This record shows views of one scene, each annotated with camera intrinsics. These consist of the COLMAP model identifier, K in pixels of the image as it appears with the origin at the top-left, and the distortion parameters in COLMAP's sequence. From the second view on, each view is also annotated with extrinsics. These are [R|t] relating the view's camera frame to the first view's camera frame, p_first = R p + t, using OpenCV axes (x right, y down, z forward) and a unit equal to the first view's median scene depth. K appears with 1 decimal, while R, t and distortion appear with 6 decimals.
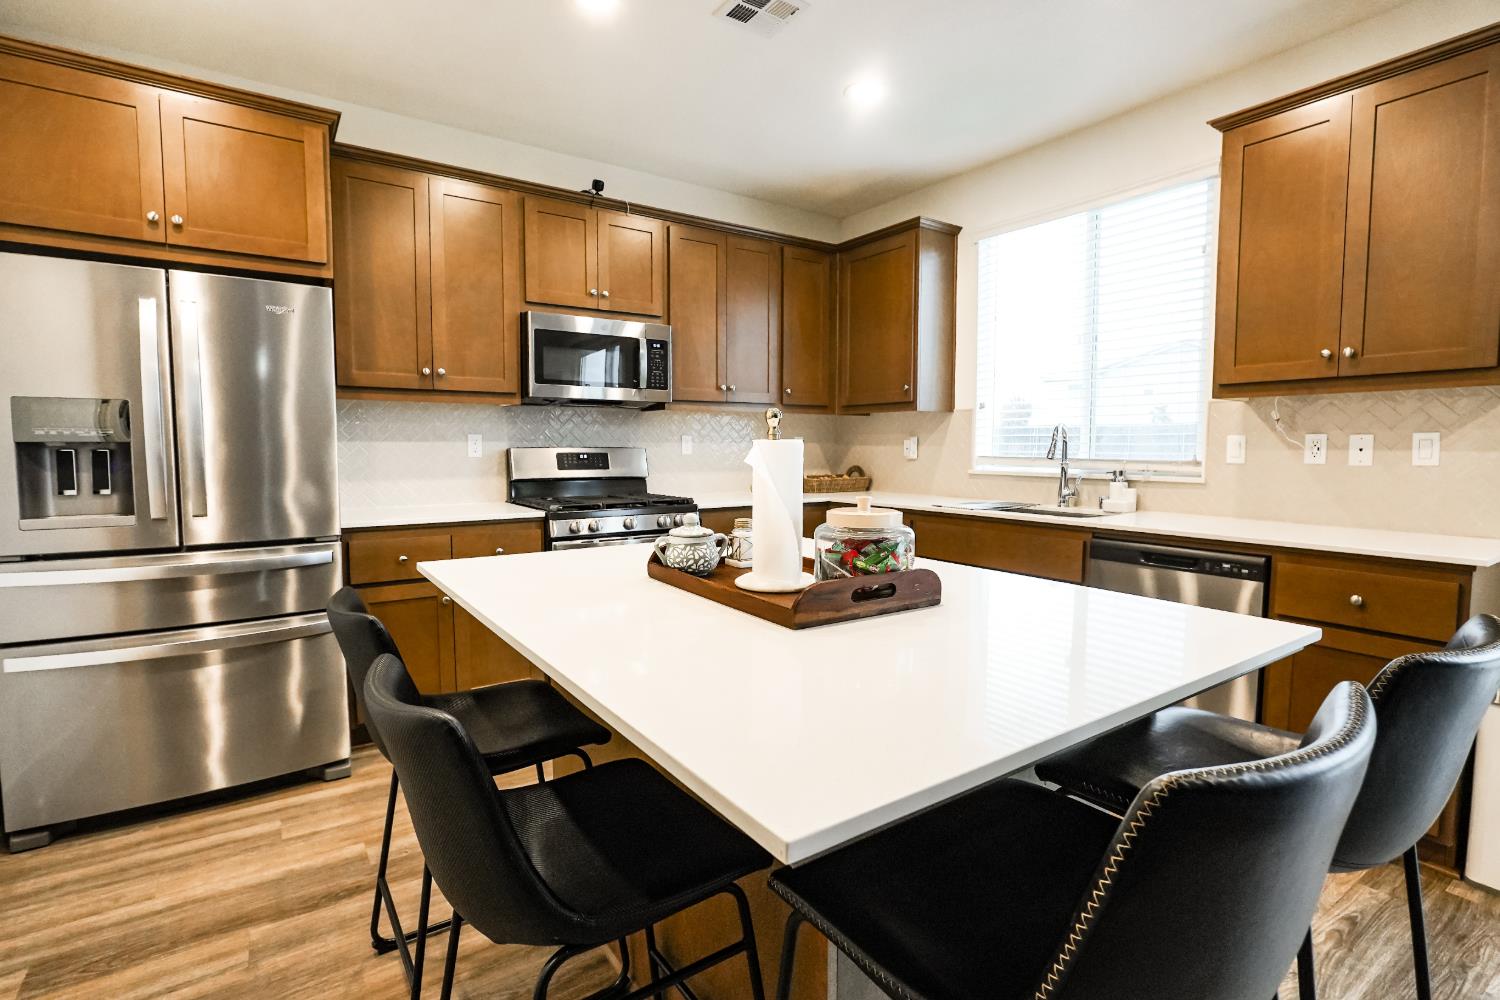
lens RADIAL K [[710.6, 0, 750.0], [0, 710.6, 500.0], [0, 0, 1]] dist [-0.012181, 0.000776]
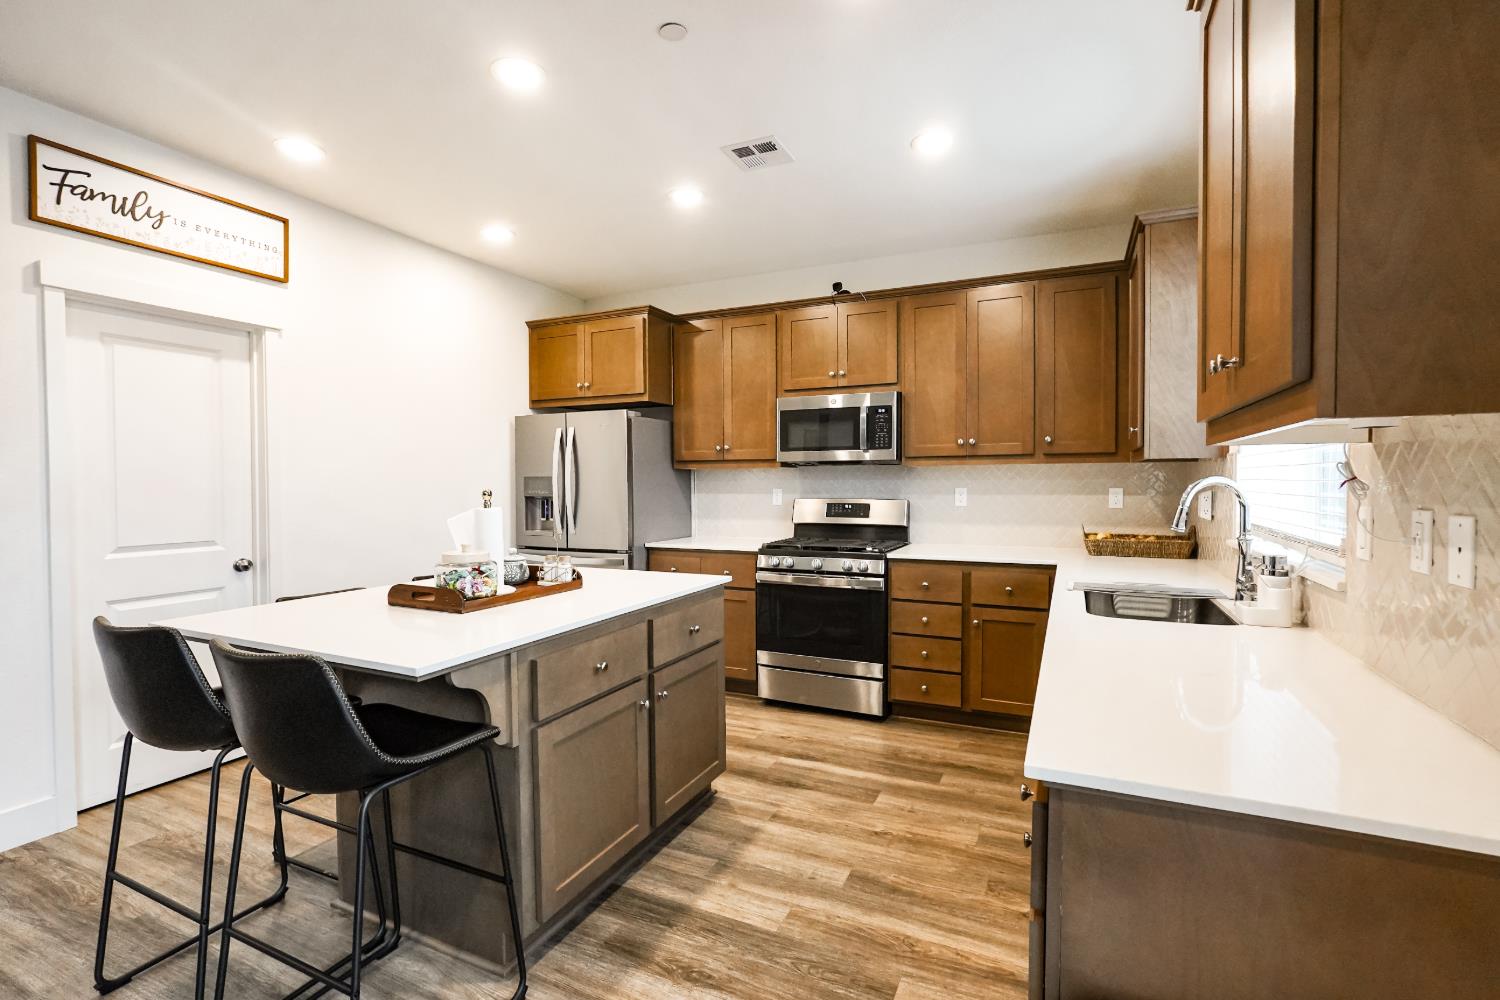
lens RADIAL K [[683.2, 0, 750.0], [0, 683.2, 500.0], [0, 0, 1]] dist [-0.015846, 0.000374]
pose [[0.506965, 0.019456, -0.861747, 0.713193], [-0.062523, 0.997942, -0.014251, -0.047569], [0.859696, 0.061104, 0.507138, 0.283803]]
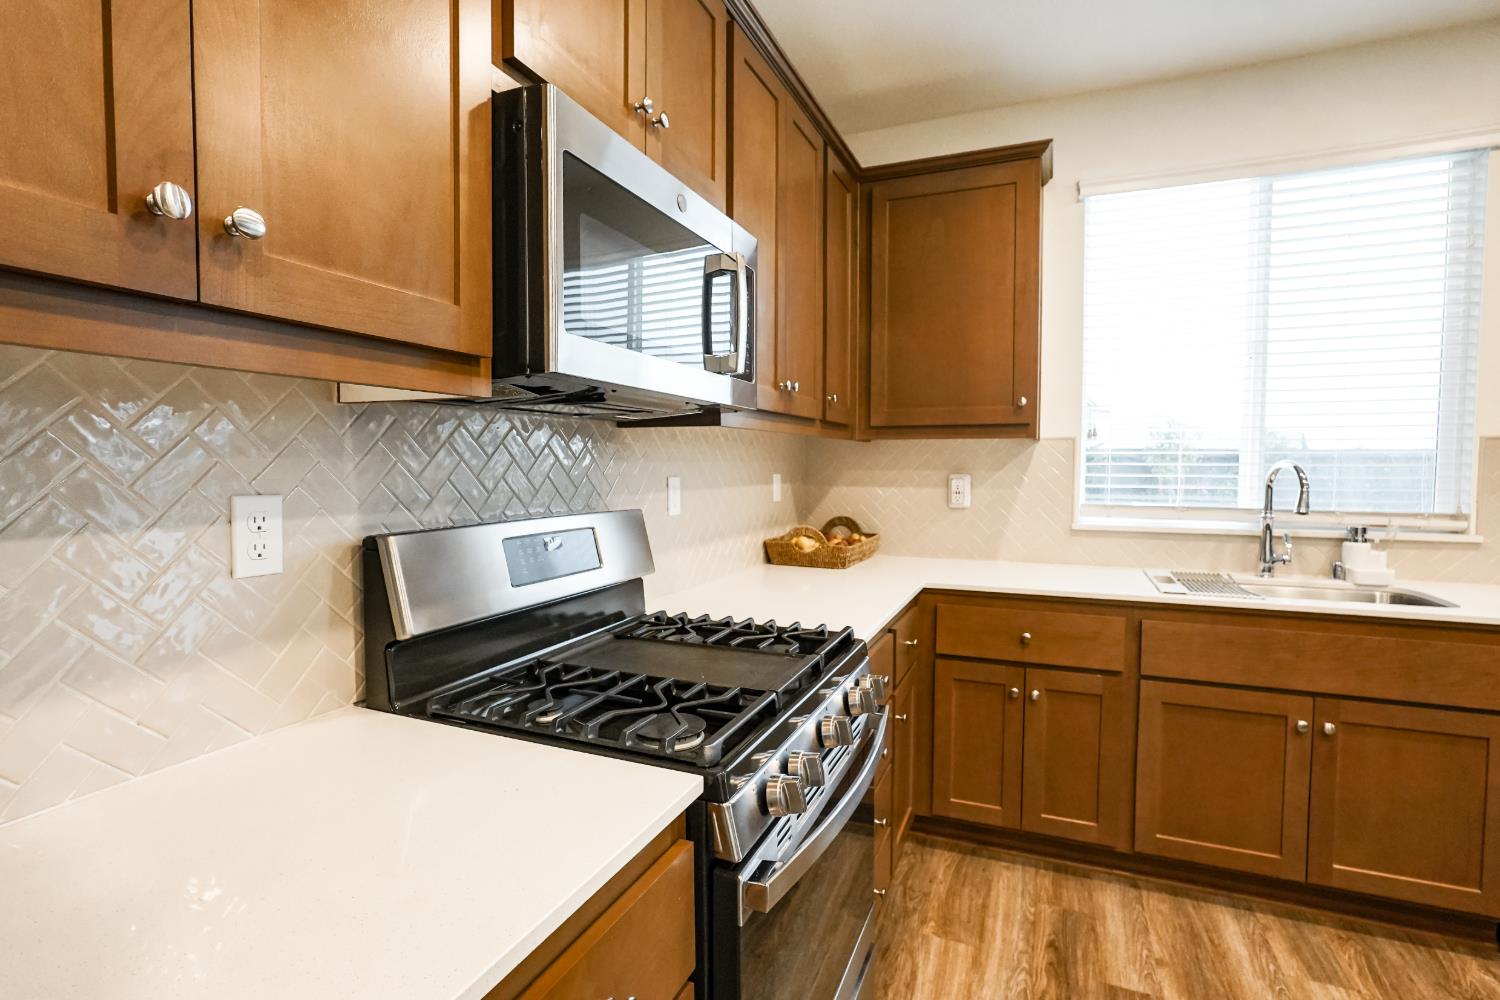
lens RADIAL K [[710.6, 0, 750.0], [0, 710.6, 500.0], [0, 0, 1]] dist [-0.012181, 0.000776]
pose [[0.841510, -0.027955, 0.539518, -0.369912], [0.041539, 0.999052, -0.013023, -0.078156], [-0.538642, 0.033370, 0.841873, 0.649905]]
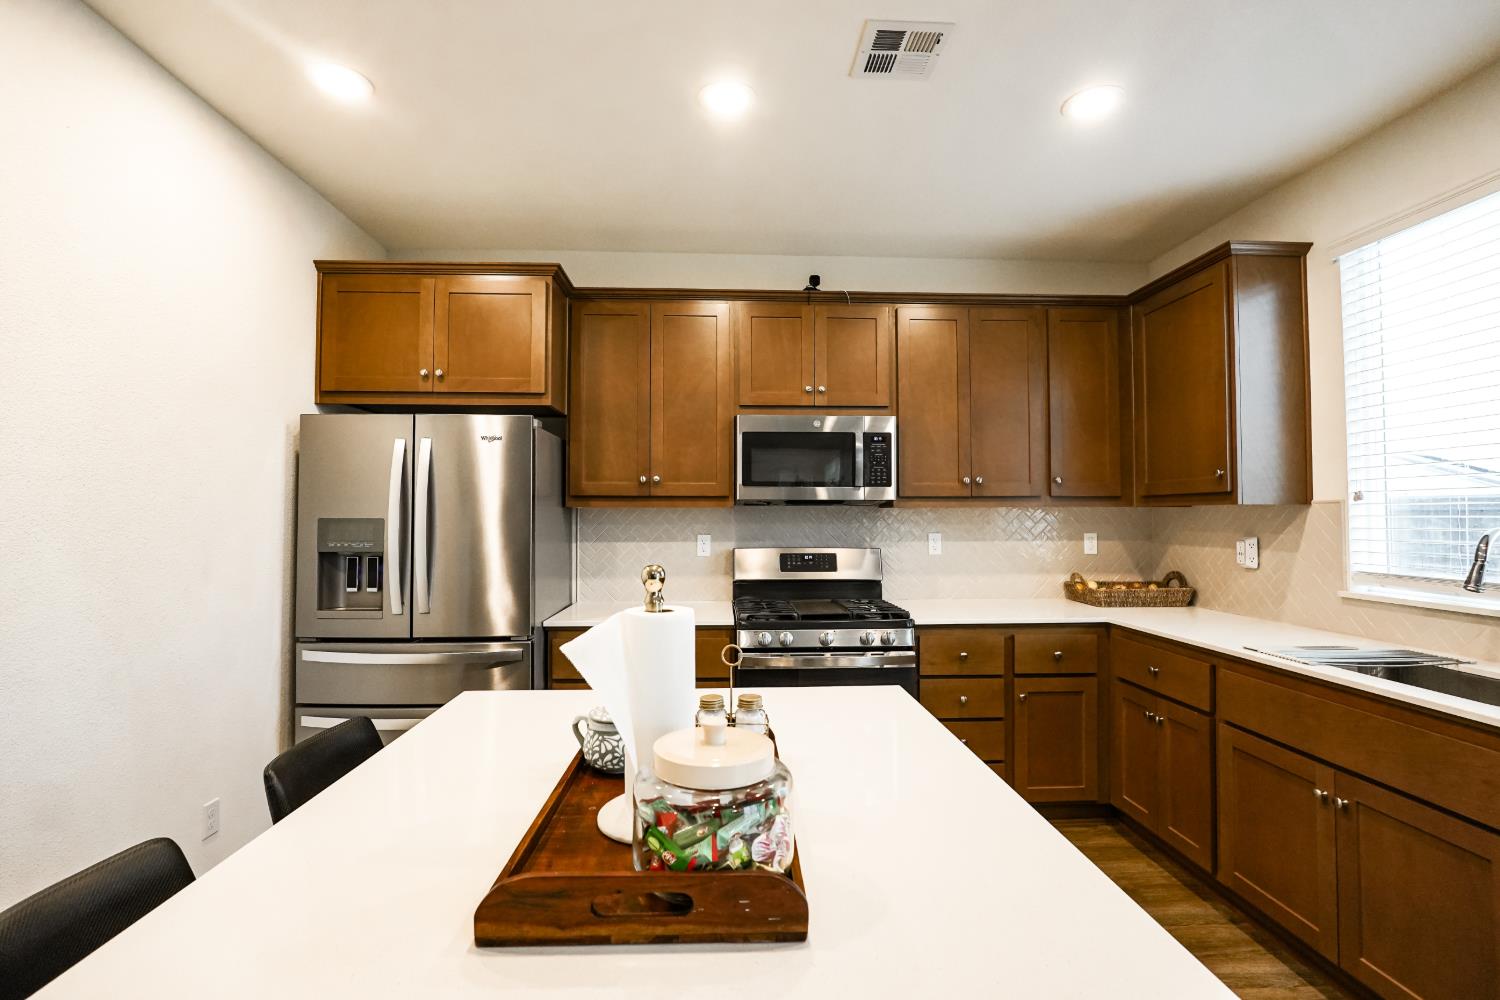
lens RADIAL K [[683.2, 0, 750.0], [0, 683.2, 500.0], [0, 0, 1]] dist [-0.015846, 0.000374]
pose [[0.851167, -0.014897, -0.524684, 0.190448], [-0.038693, 0.995097, -0.091023, -0.054119], [0.523467, 0.097777, 0.846417, 0.184462]]
